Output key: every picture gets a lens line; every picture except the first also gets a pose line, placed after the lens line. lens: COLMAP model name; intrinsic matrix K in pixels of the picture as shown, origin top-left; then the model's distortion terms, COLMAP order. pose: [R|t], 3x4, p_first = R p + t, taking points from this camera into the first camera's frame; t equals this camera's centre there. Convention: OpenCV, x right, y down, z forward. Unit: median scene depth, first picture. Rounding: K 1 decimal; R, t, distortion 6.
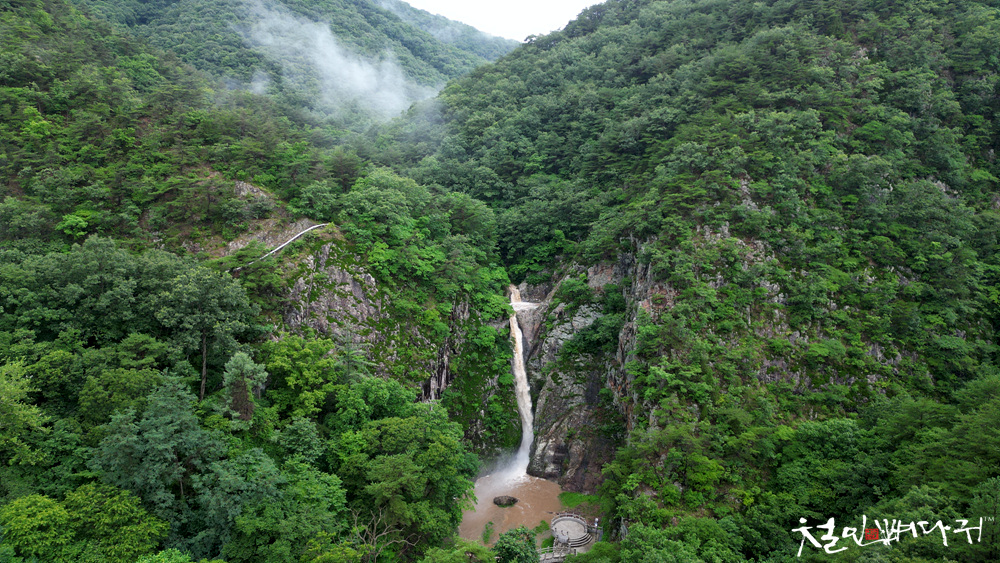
lens RADIAL K [[713.4, 0, 500.0], [0, 713.4, 281.5], [0, 0, 1]] dist [0.098536, -0.106504]
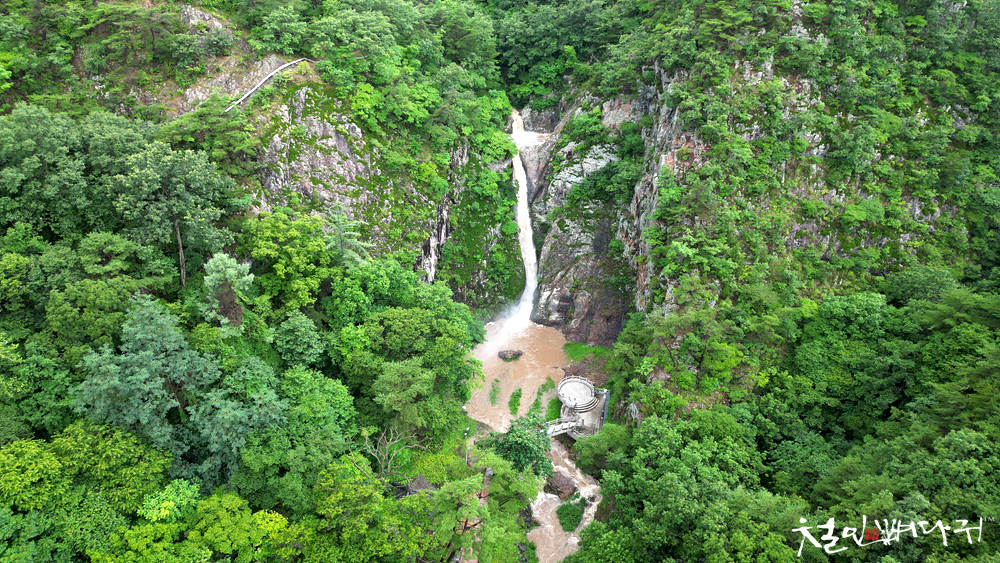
lens RADIAL K [[713.4, 0, 500.0], [0, 713.4, 281.5], [0, 0, 1]] dist [0.098536, -0.106504]
pose [[0.999732, -0.010198, 0.020770, -0.026477], [0.002286, 0.936782, 0.349906, -0.137329], [-0.023025, -0.349764, 0.936555, 0.114894]]
